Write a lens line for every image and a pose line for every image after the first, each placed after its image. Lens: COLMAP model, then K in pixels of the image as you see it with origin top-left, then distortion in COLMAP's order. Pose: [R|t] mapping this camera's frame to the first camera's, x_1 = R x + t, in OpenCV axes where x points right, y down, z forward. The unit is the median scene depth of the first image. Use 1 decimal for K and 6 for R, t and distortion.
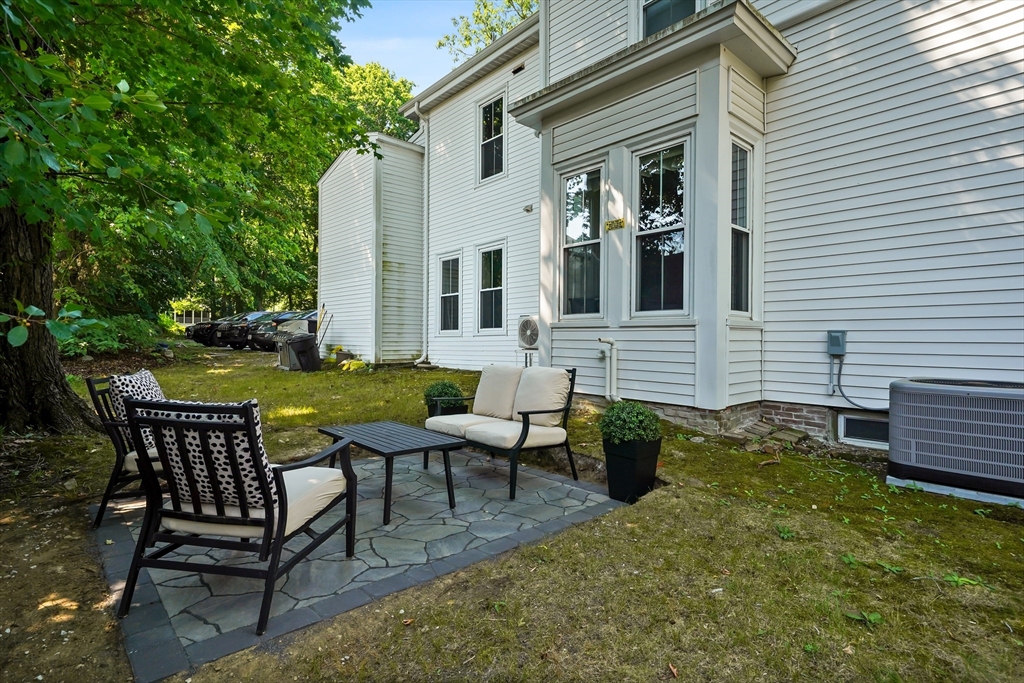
lens RADIAL K [[505.3, 0, 516.5], [0, 505.3, 345.0], [0, 0, 1]] dist [0.007166, 0.000156]
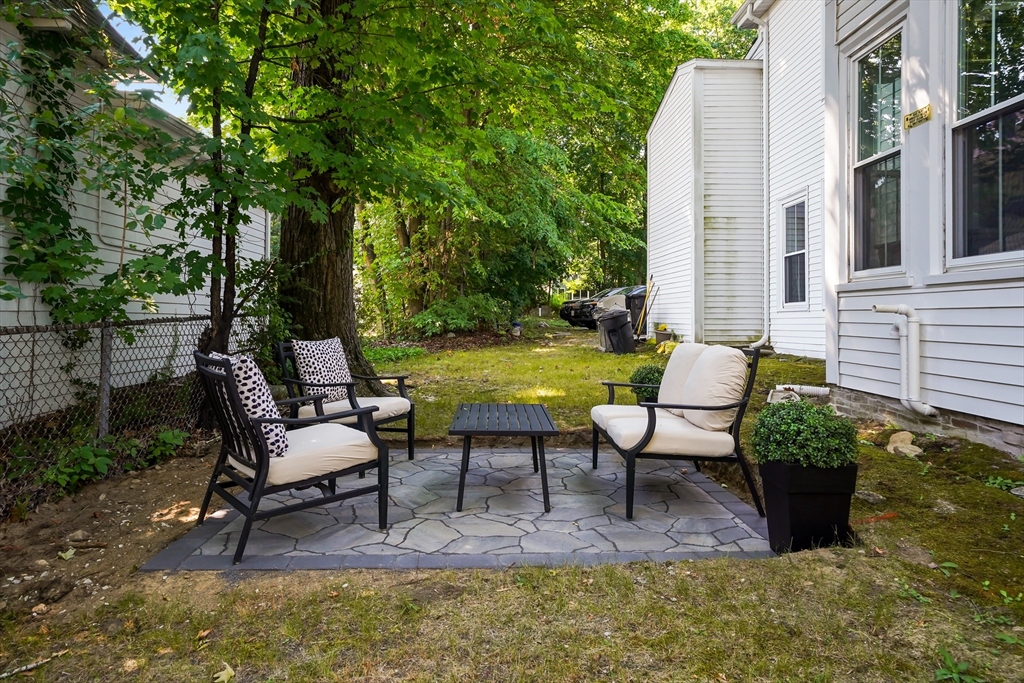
lens RADIAL K [[632.0, 0, 516.2], [0, 632.0, 310.3], [0, 0, 1]] dist [0.013925, 0.000022]
pose [[0.758487, -0.013229, -0.651554, 0.315770], [-0.004355, 0.999669, -0.025367, 0.013520], [0.651674, 0.022078, 0.758178, 0.112555]]
